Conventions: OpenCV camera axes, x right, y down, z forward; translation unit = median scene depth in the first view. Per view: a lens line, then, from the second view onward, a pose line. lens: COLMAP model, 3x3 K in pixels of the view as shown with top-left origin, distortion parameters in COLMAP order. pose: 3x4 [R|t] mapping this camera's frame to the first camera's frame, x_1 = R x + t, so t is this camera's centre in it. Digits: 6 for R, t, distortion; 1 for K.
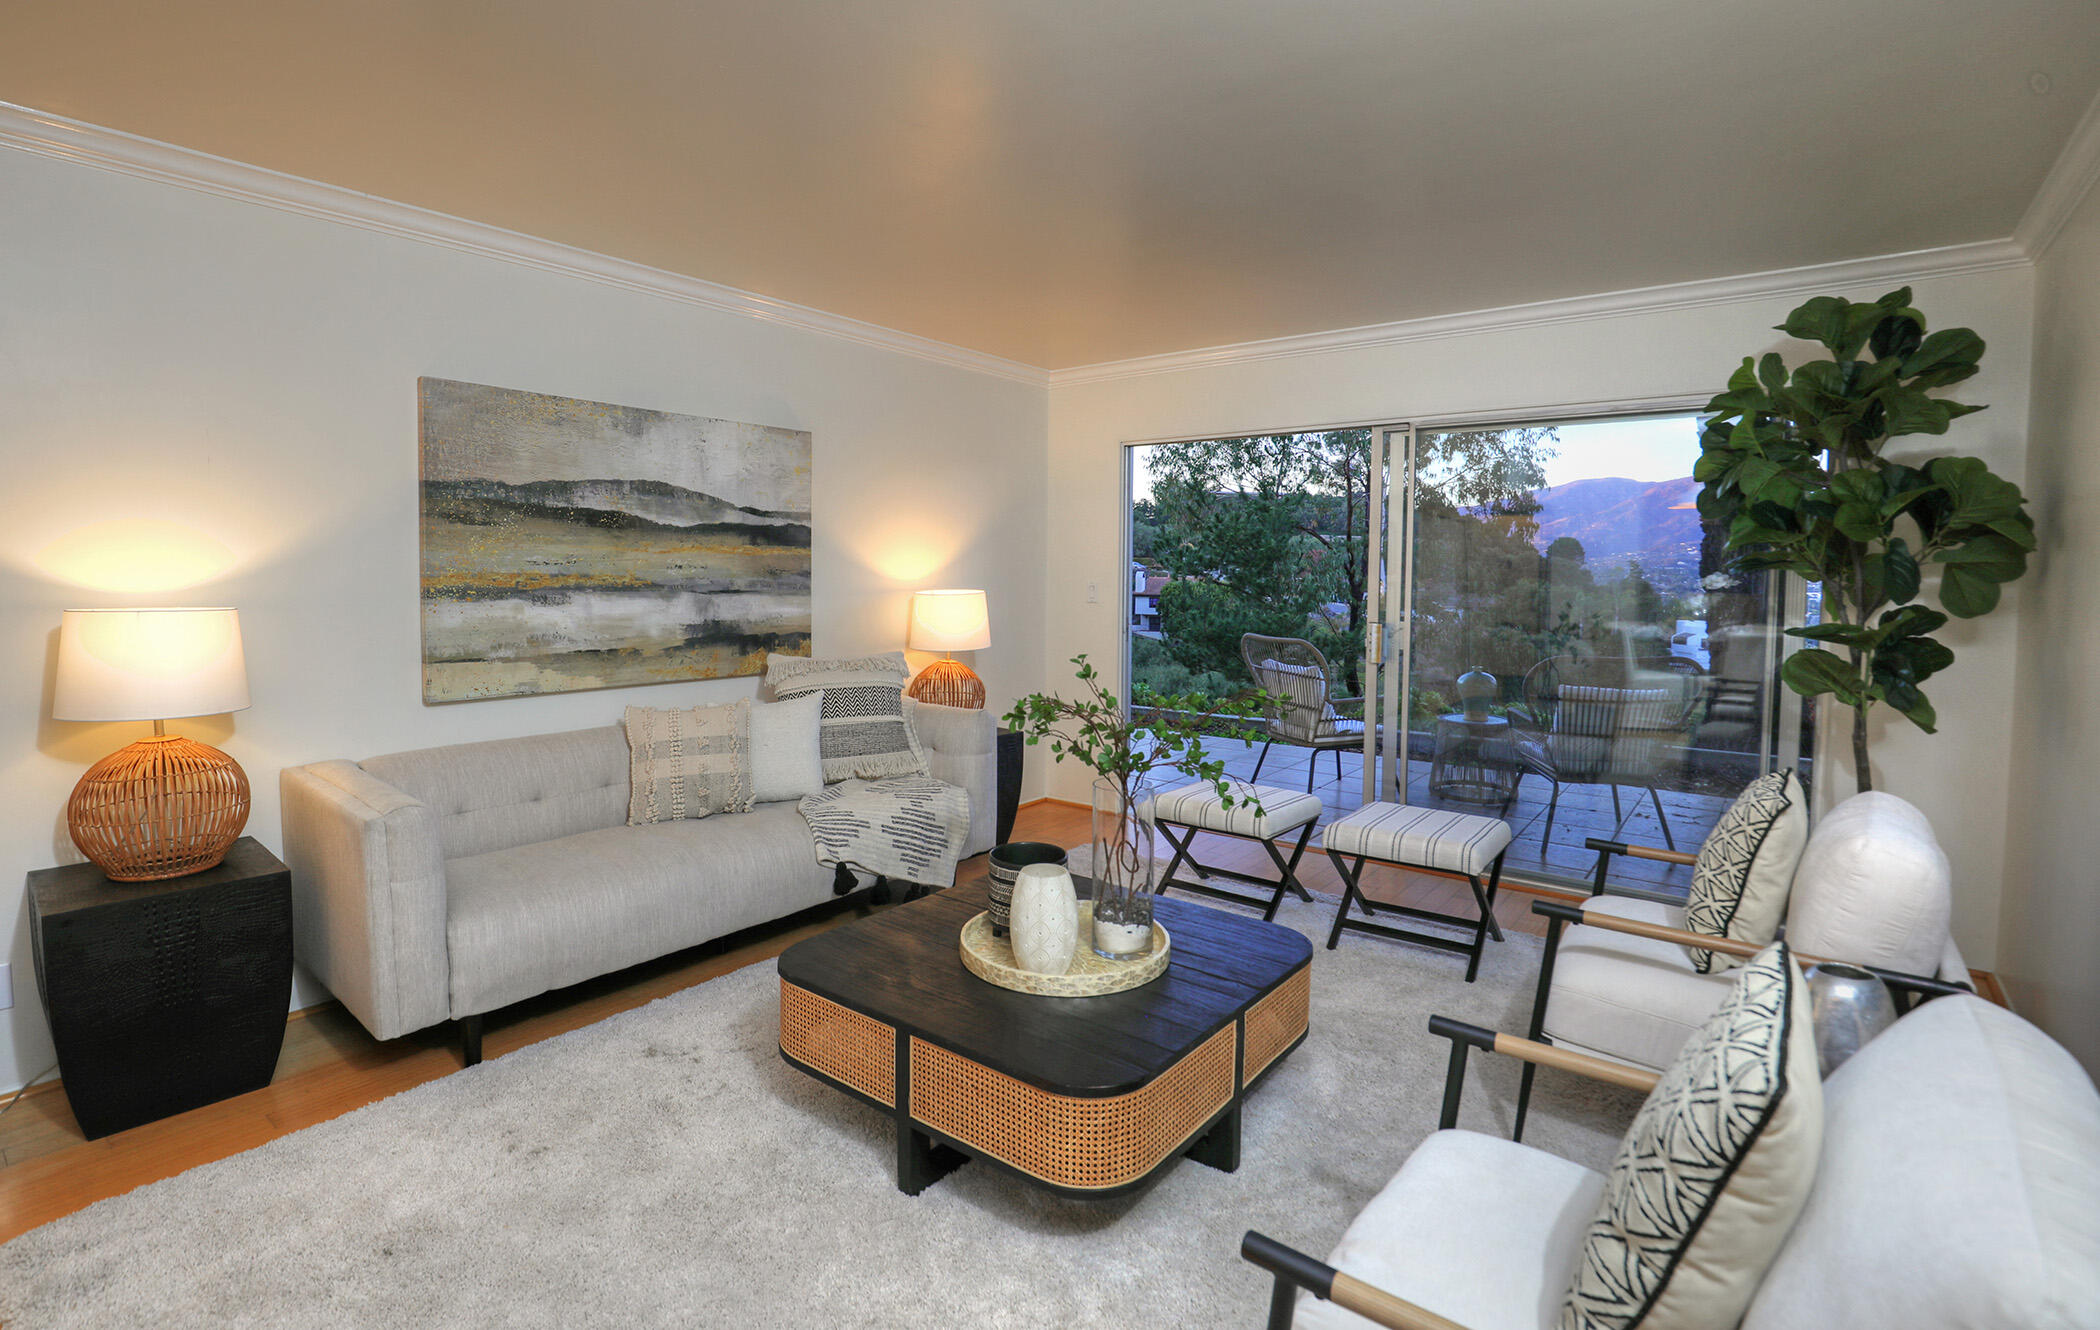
lens RADIAL K [[982.7, 0, 1050.0], [0, 982.7, 612.3], [0, 0, 1]] dist [-0.001631, -0.000035]
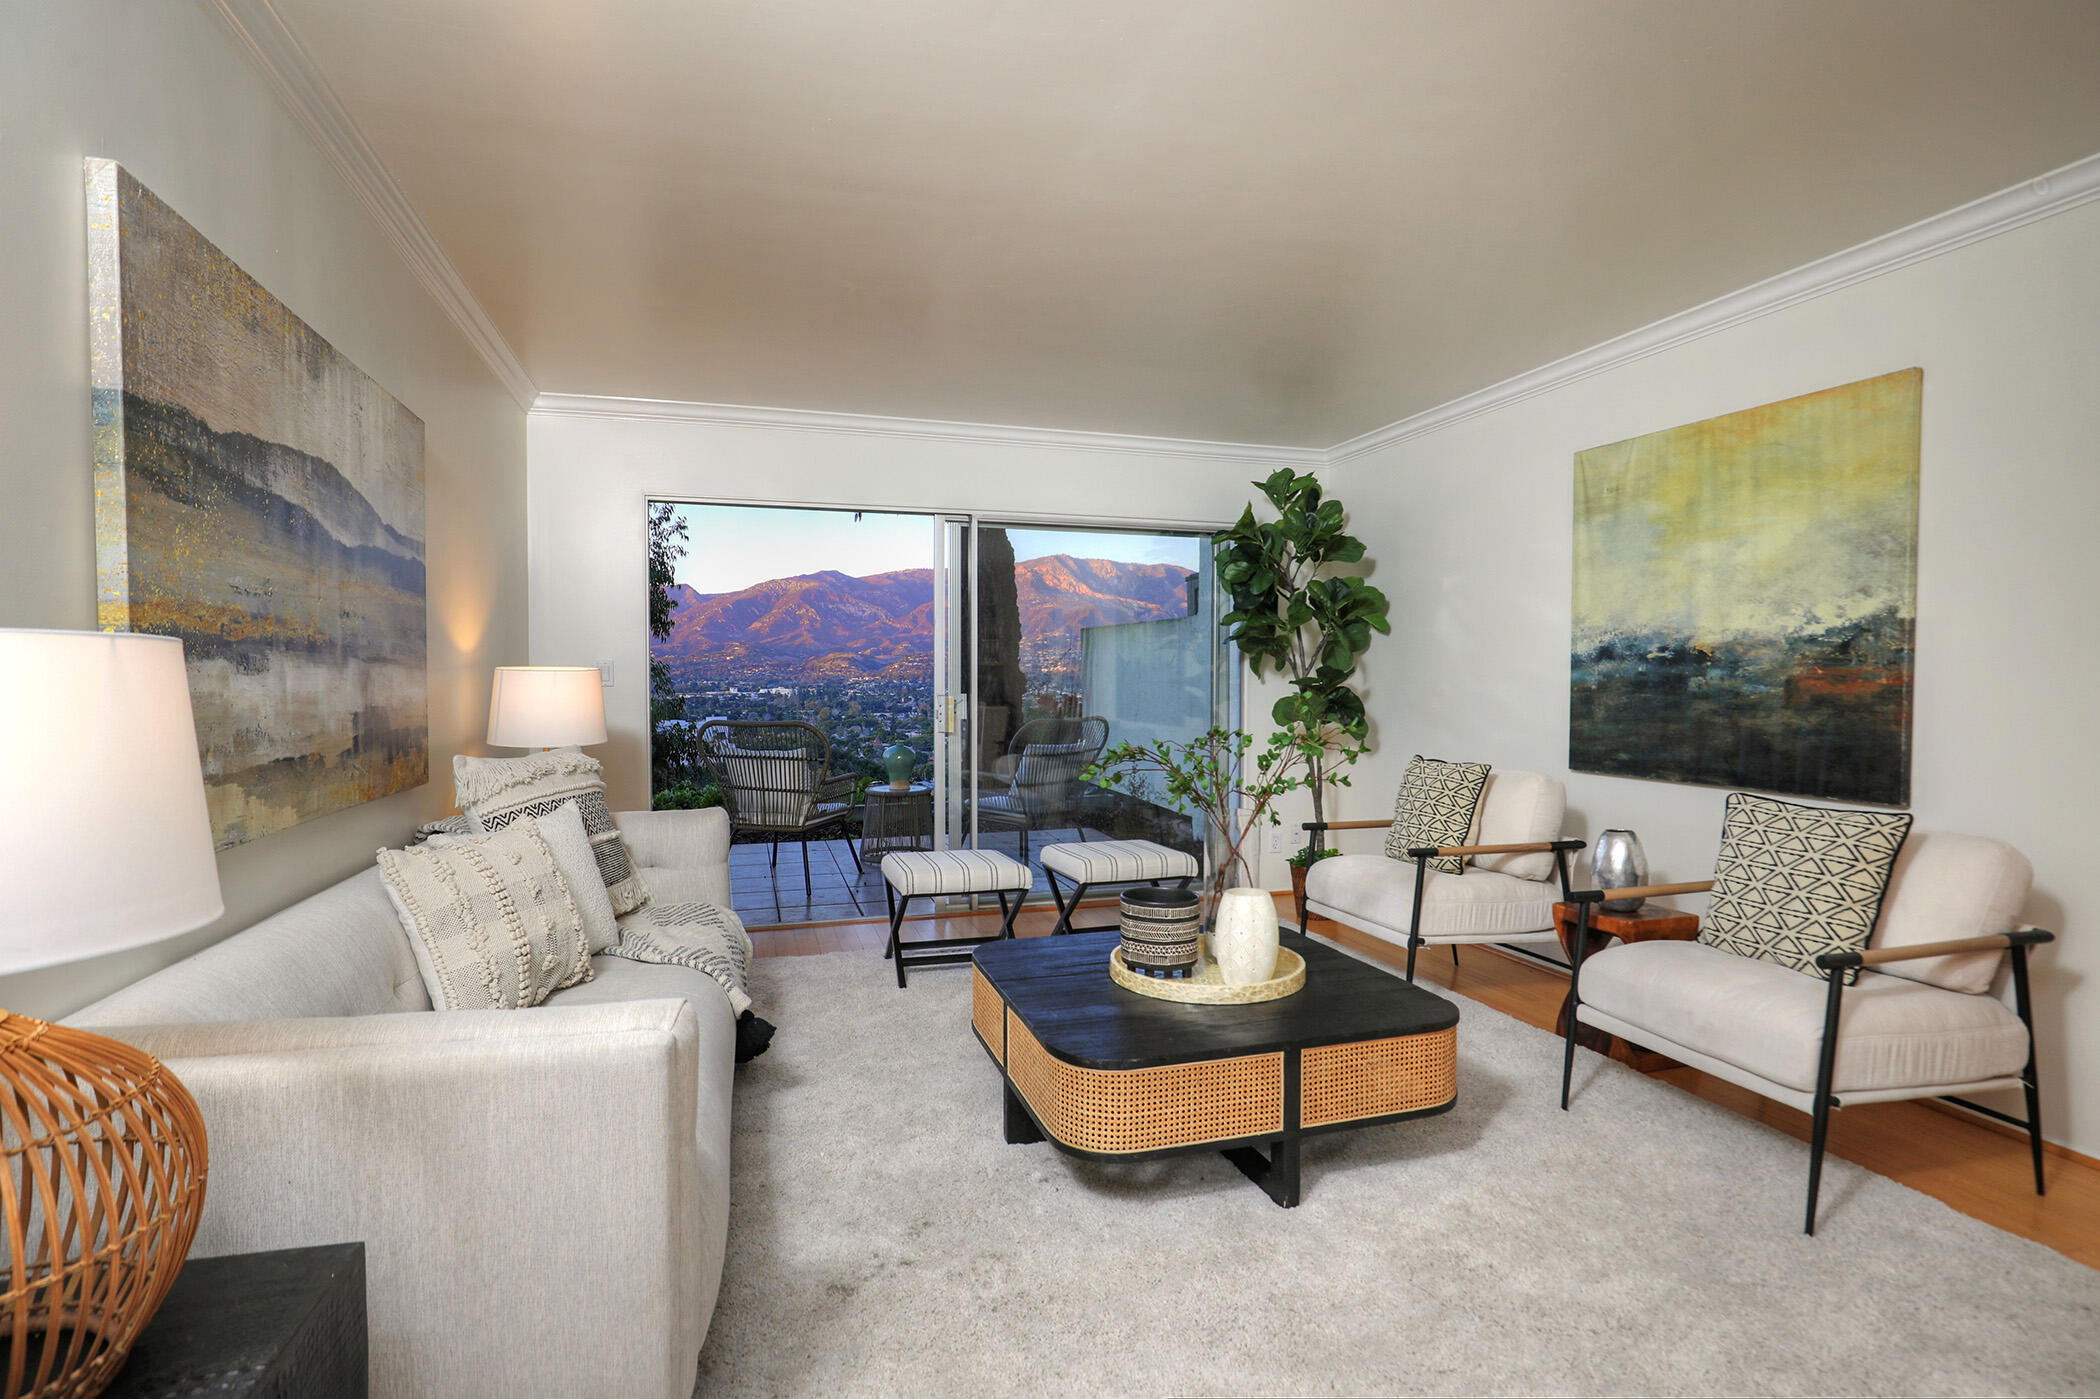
lens RADIAL K [[1048.0, 0, 1050.0], [0, 1048.0, 699.5], [0, 0, 1]] dist [0.000900, 0.000186]
pose [[0.574382, -0.025757, 0.818182, -0.714941], [0.043984, 0.999032, 0.000572, 0.024729], [-0.817405, 0.035659, 0.574959, 0.329275]]
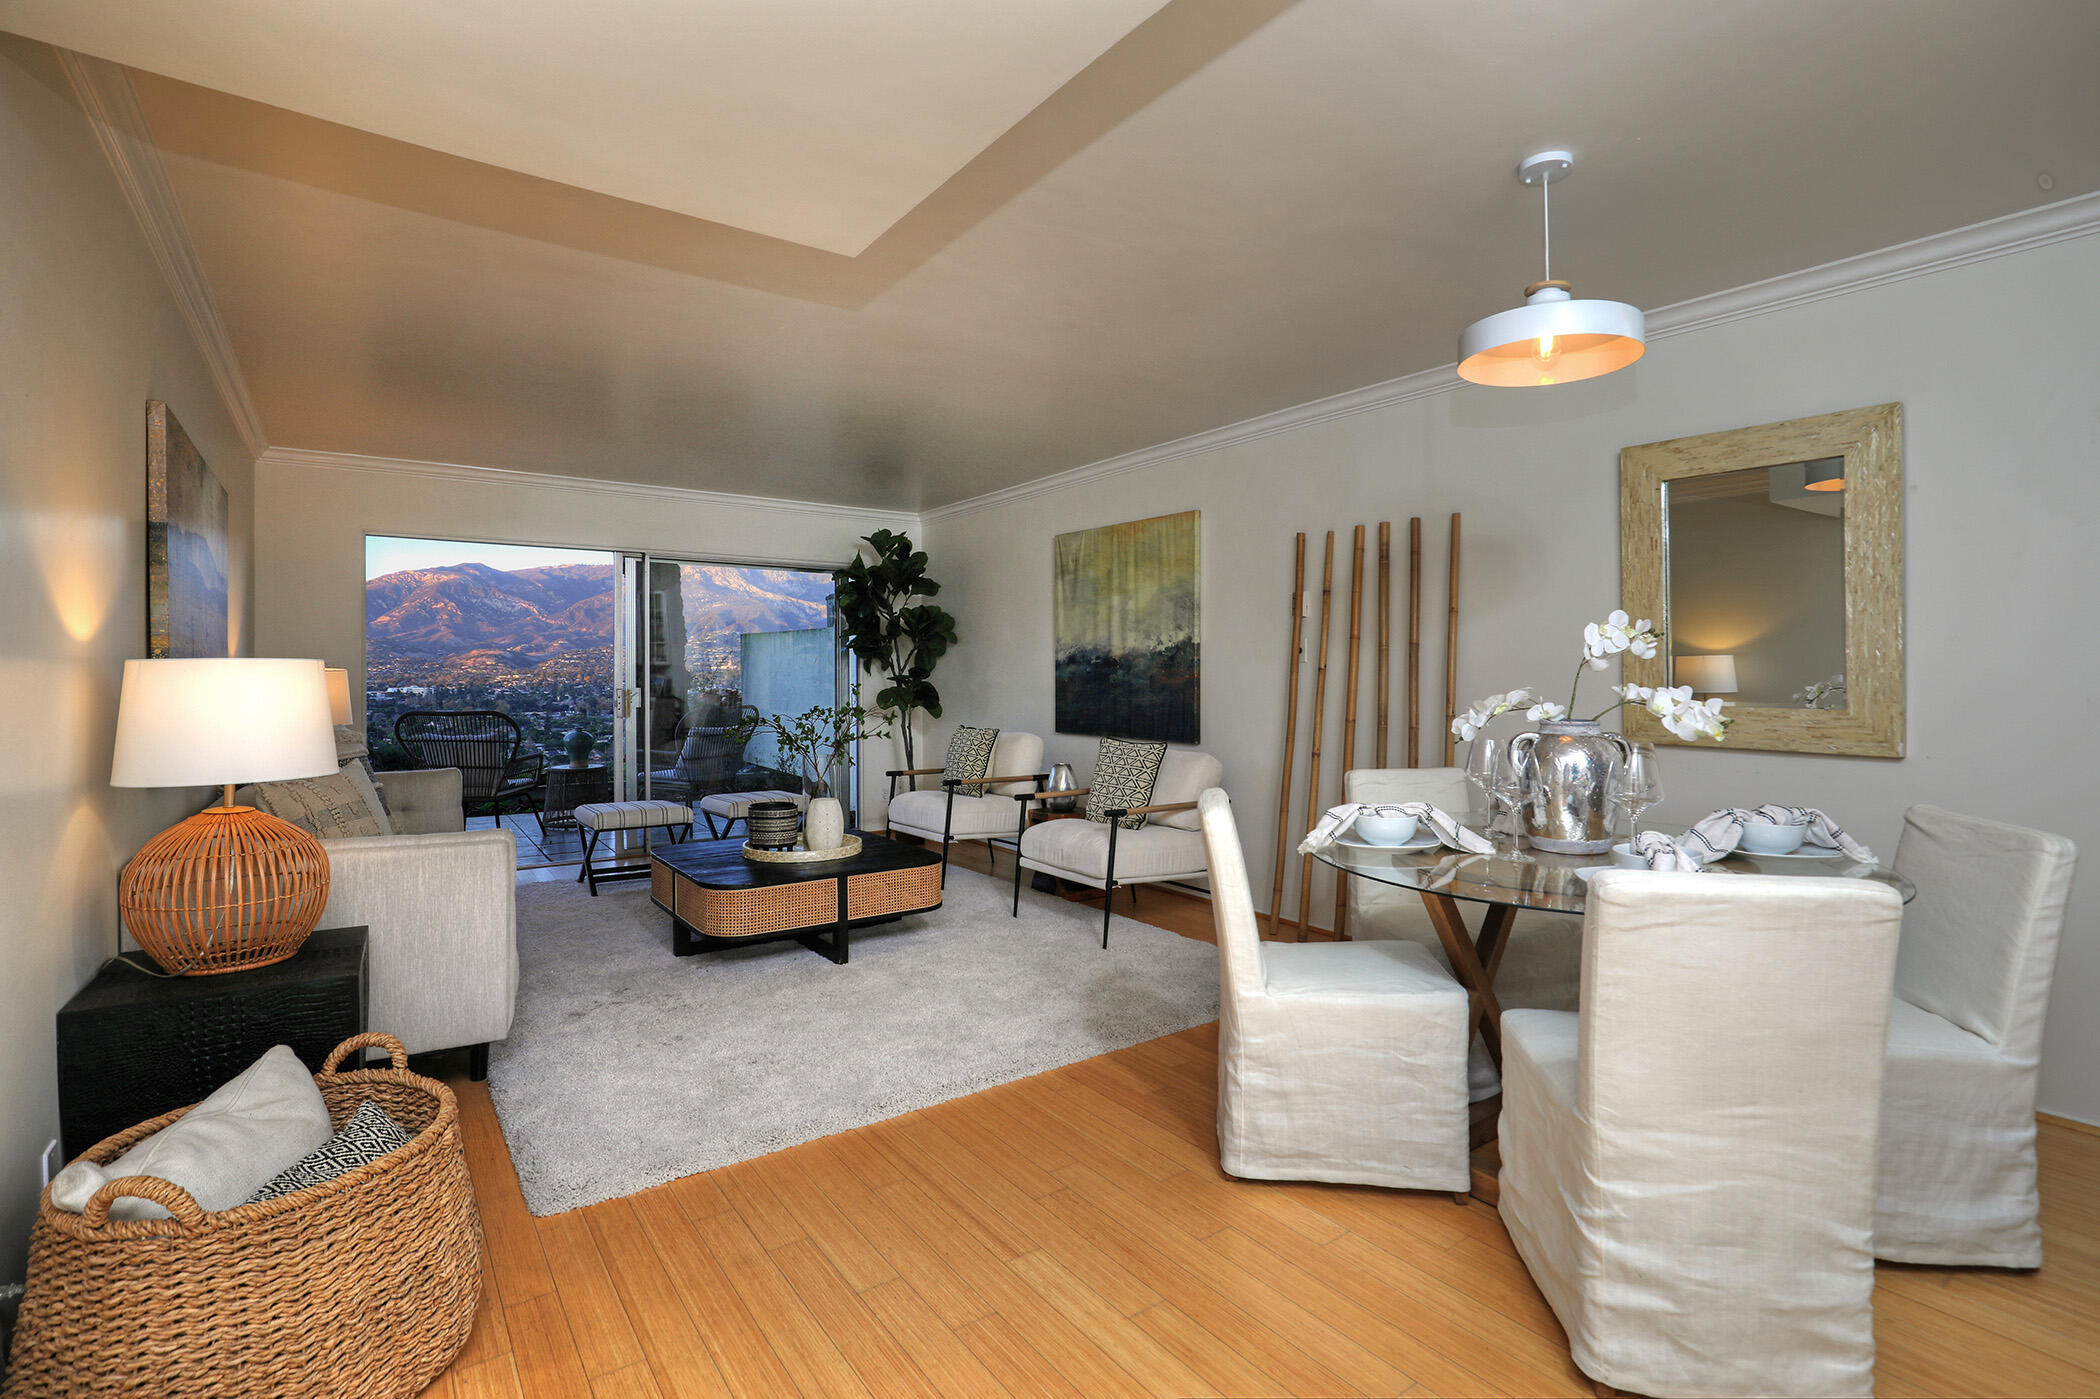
lens RADIAL K [[973.0, 0, 1080.2], [0, 973.0, 679.2], [0, 0, 1]] dist [-0.002975, -0.000512]
pose [[0.254681, -0.013518, 0.966931, -1.117704], [0.049561, 0.998771, 0.000909, 0.035605], [-0.965754, 0.047690, 0.255038, 0.022346]]
